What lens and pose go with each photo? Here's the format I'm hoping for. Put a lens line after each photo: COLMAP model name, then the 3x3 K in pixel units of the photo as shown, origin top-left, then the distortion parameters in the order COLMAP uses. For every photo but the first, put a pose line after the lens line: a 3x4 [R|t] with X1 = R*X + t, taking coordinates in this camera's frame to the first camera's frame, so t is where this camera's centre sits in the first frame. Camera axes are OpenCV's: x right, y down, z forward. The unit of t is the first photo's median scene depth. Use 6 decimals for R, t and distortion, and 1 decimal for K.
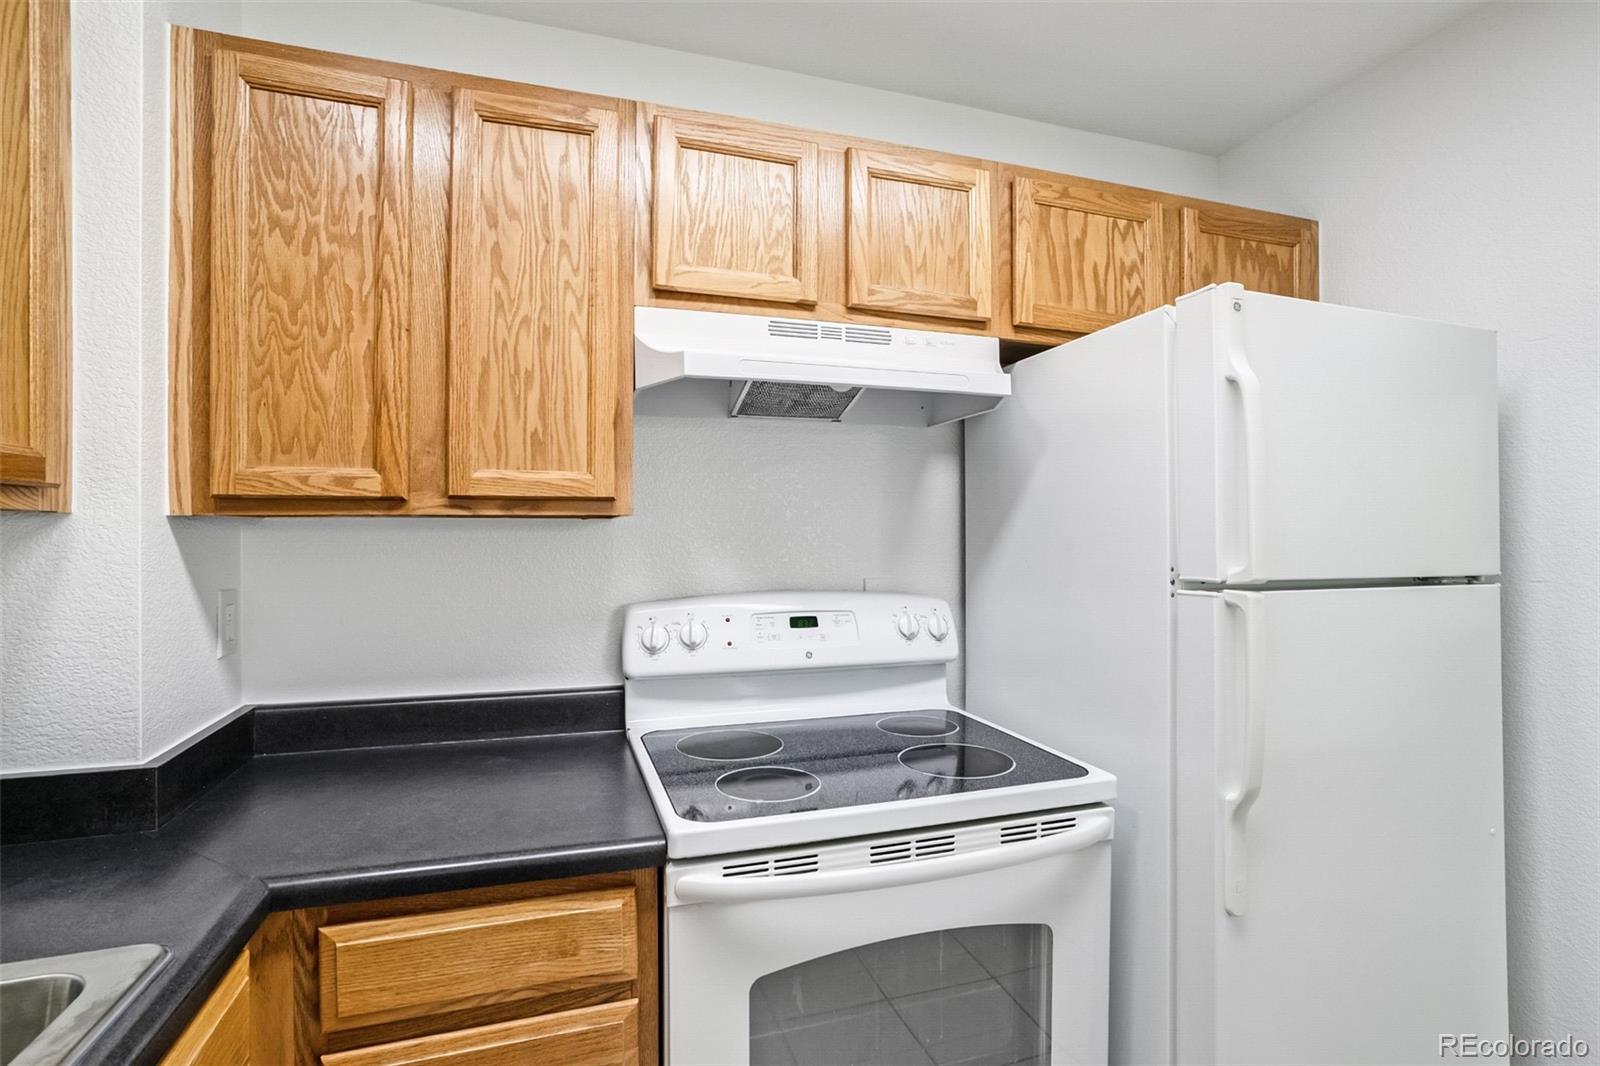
lens RADIAL K [[770.5, 0, 786.9], [0, 770.5, 530.7], [0, 0, 1]] dist [-0.056419, 0.028590]
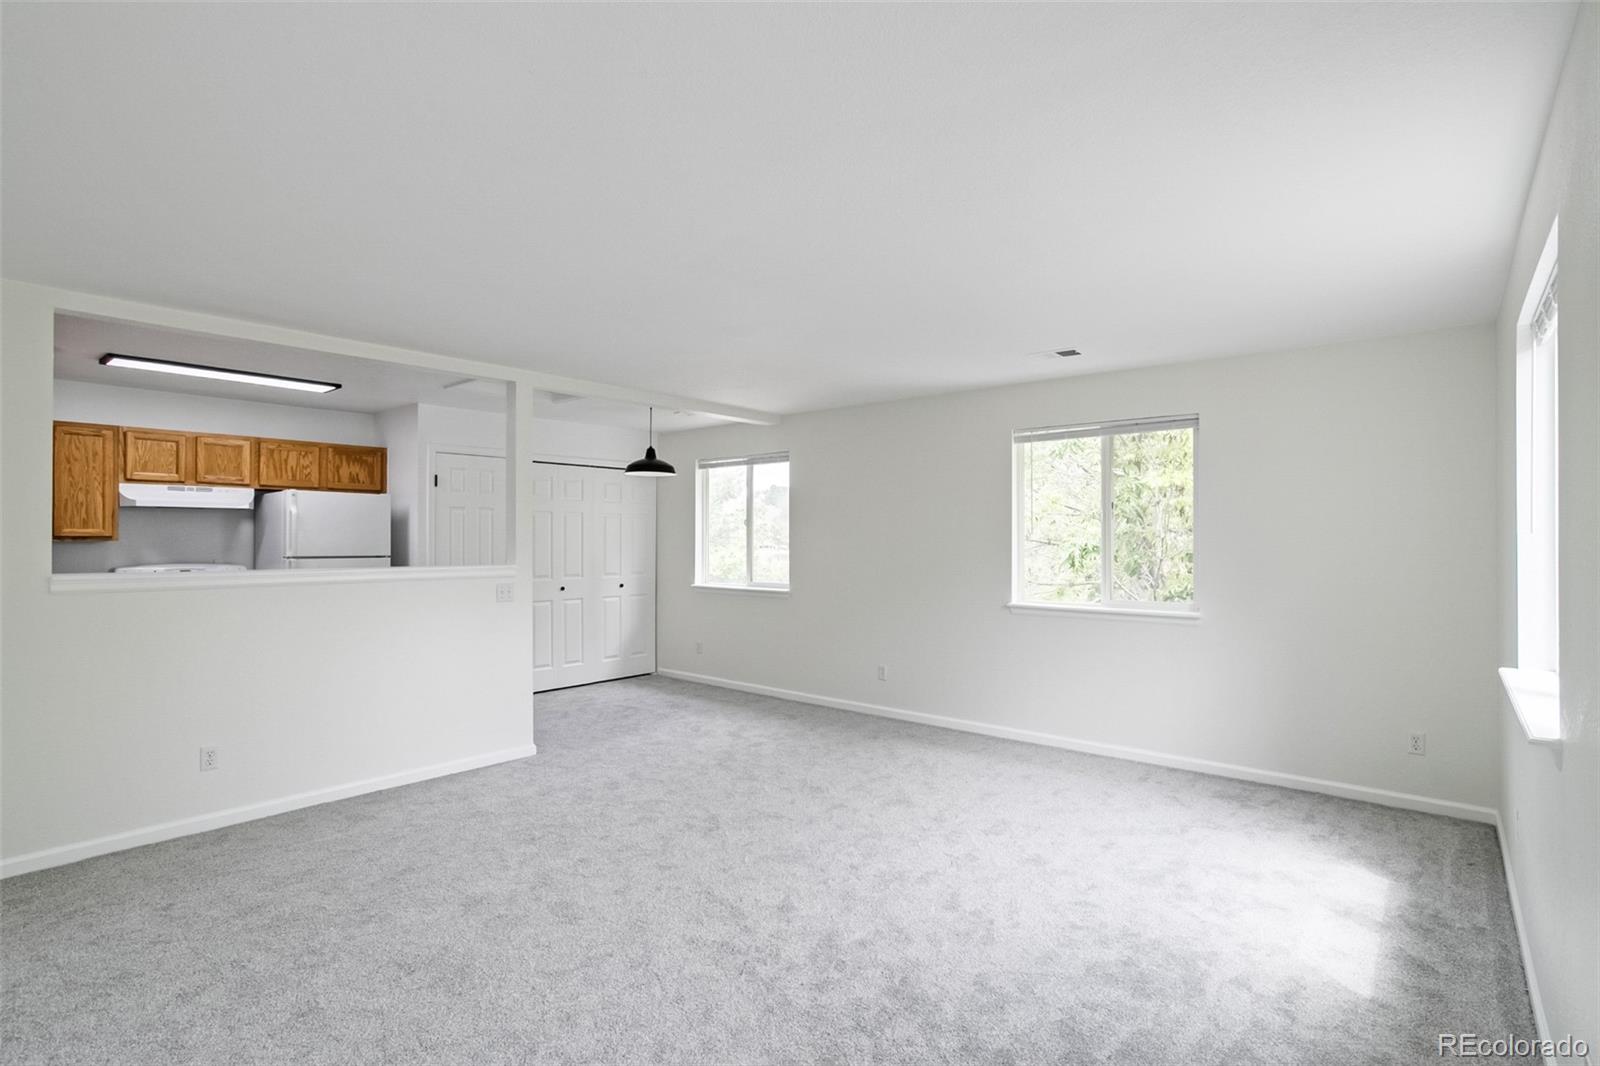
lens RADIAL K [[770.5, 0, 797.2], [0, 770.5, 538.6], [0, 0, 1]] dist [-0.056419, 0.028590]
pose [[0.852450, 0.002425, 0.522804, 0.708772], [-0.006975, 0.999953, 0.006735, -0.078574], [-0.522763, -0.009388, 0.852426, -3.845158]]
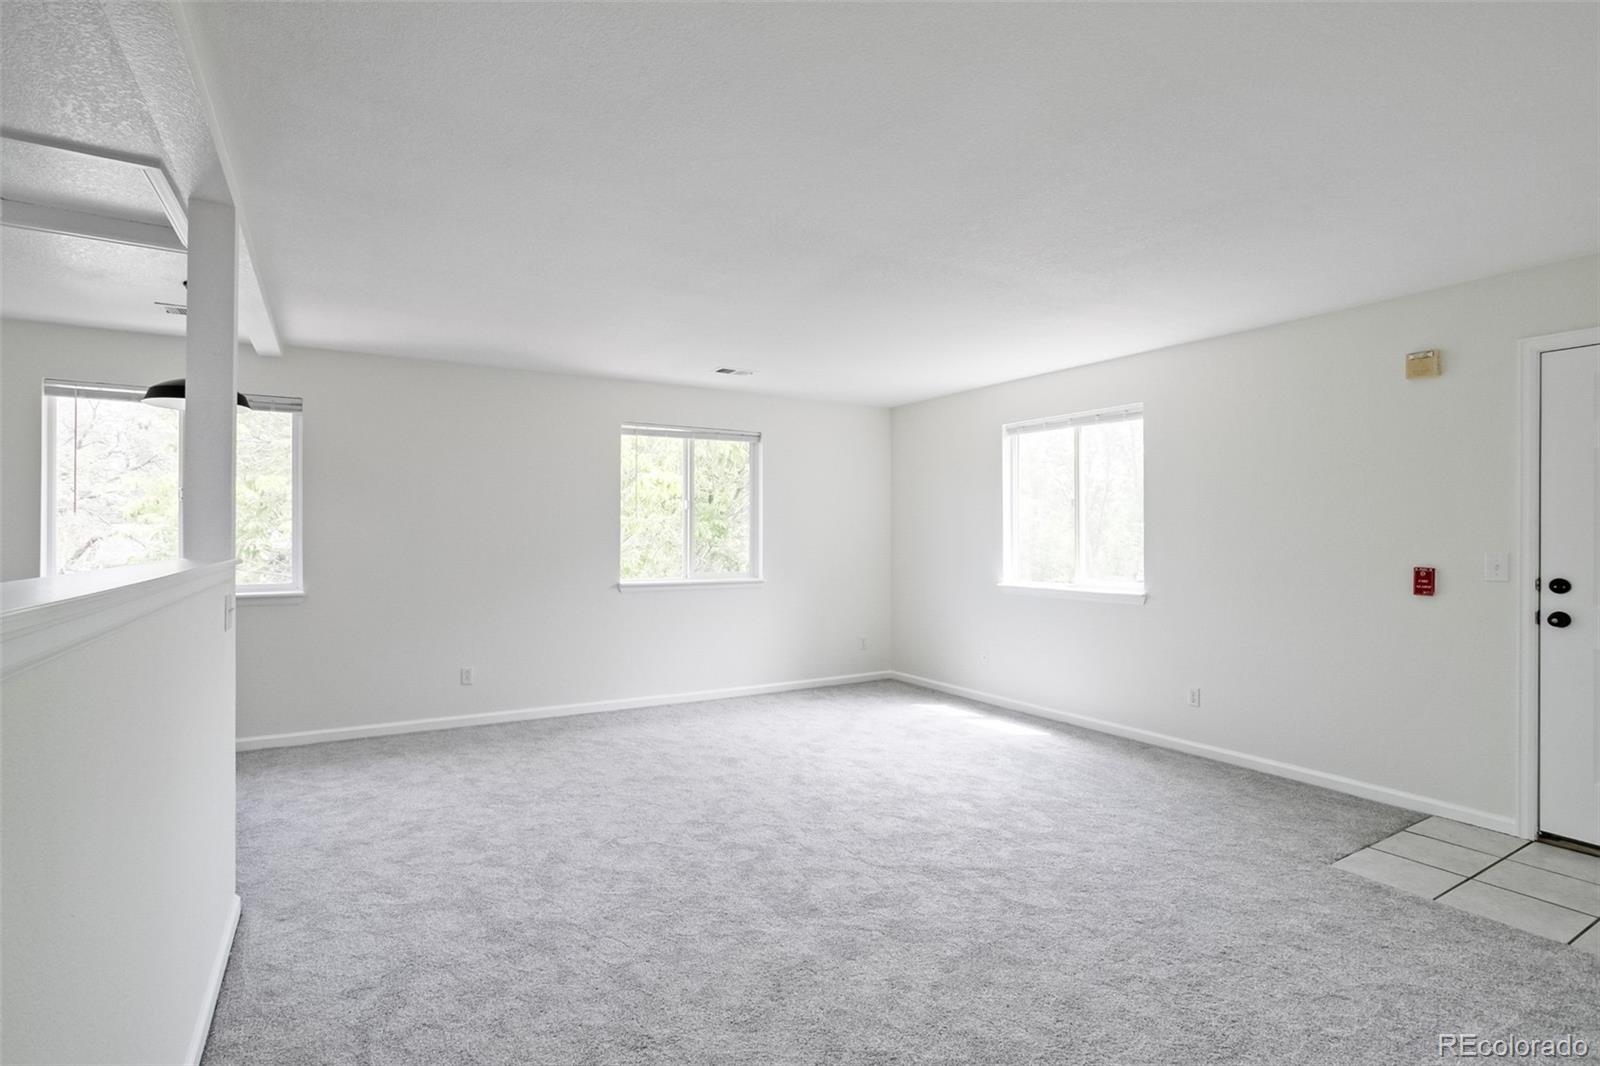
lens RADIAL K [[770.5, 0, 805.9], [0, 770.5, 528.6], [0, 0, 1]] dist [-0.056419, 0.028590]
pose [[-0.226275, 0.006006, 0.974045, -0.640950], [-0.010608, 0.999906, -0.008630, -0.001221], [-0.974006, -0.012285, -0.226190, -1.118624]]
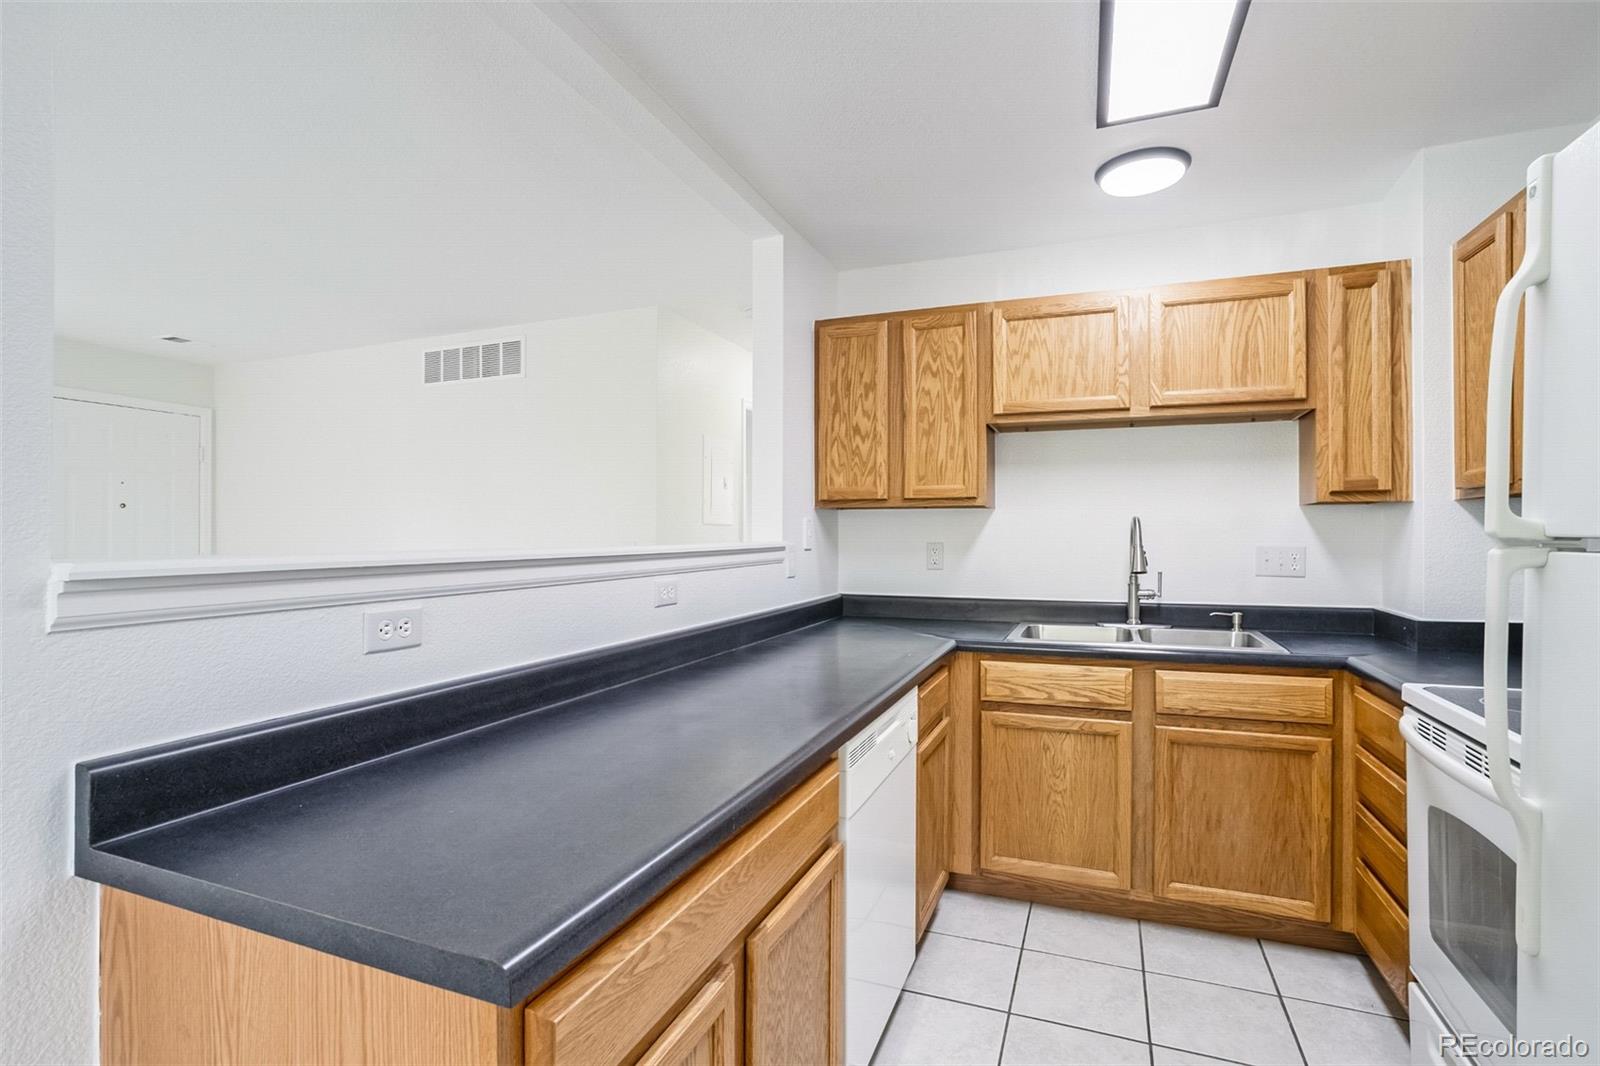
lens RADIAL K [[770.5, 0, 793.2], [0, 770.5, 531.2], [0, 0, 1]] dist [-0.056419, 0.028590]
pose [[-0.641652, -0.002313, -0.766993, 1.505118], [0.006716, 0.999940, -0.008635, 0.055553], [0.766967, -0.010692, -0.641598, 0.800750]]
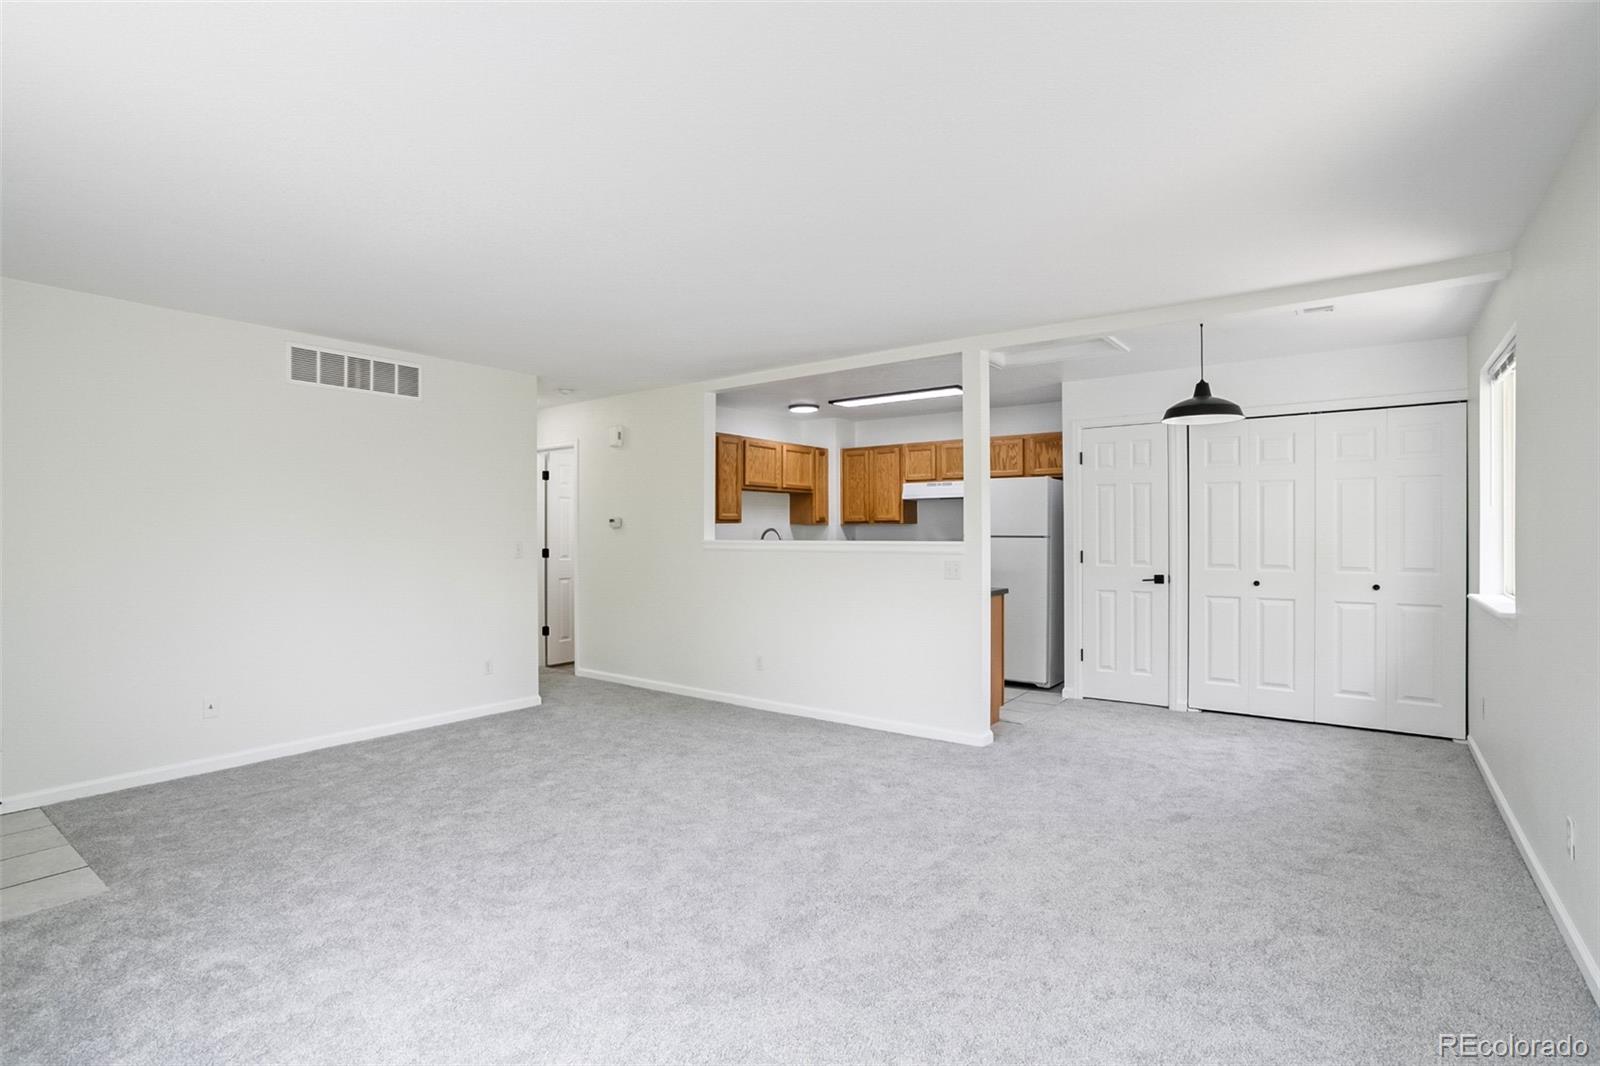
lens RADIAL K [[770.5, 0, 792.4], [0, 770.5, 534.1], [0, 0, 1]] dist [-0.056419, 0.028590]
pose [[0.573831, 0.002652, -0.818969, 3.807292], [0.008199, 0.999926, 0.008983, 0.000639], [0.818933, -0.011869, 0.573767, -2.742608]]
